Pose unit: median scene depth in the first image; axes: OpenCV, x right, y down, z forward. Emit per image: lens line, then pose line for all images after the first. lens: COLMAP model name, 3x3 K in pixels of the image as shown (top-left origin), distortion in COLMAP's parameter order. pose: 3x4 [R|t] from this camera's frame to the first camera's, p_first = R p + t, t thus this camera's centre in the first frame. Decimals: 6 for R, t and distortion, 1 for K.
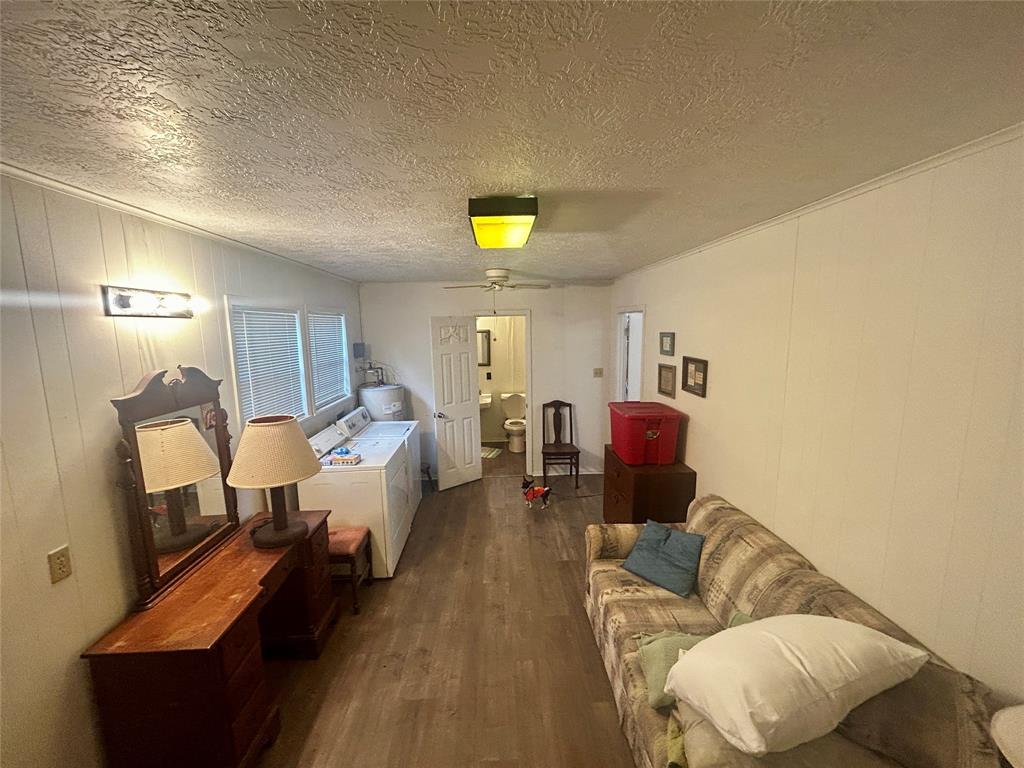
lens RADIAL K [[413.3, 0, 512.0], [0, 413.3, 384.0], [0, 0, 1]] dist [0.002509, 0.000703]
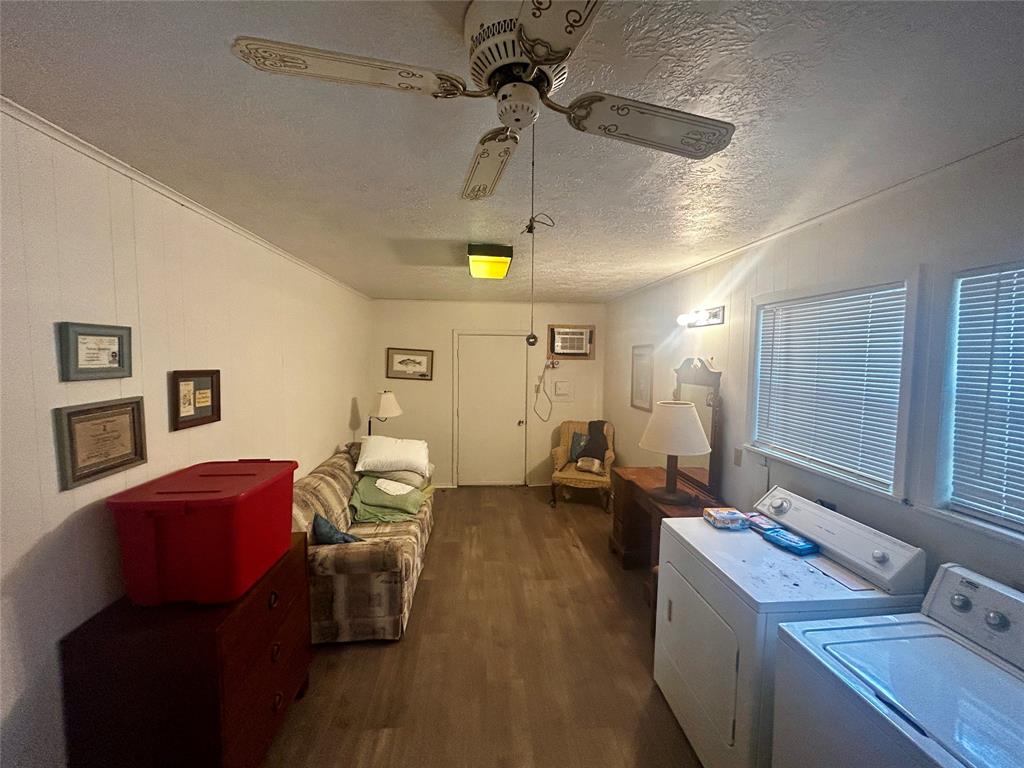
lens RADIAL K [[413.3, 0, 512.0], [0, 413.3, 384.0], [0, 0, 1]] dist [0.002509, 0.000703]
pose [[-0.998575, 0.011214, -0.052174, -0.018745], [0.000181, 0.978376, 0.206833, -0.179327], [0.053365, 0.206529, -0.976984, 1.694200]]
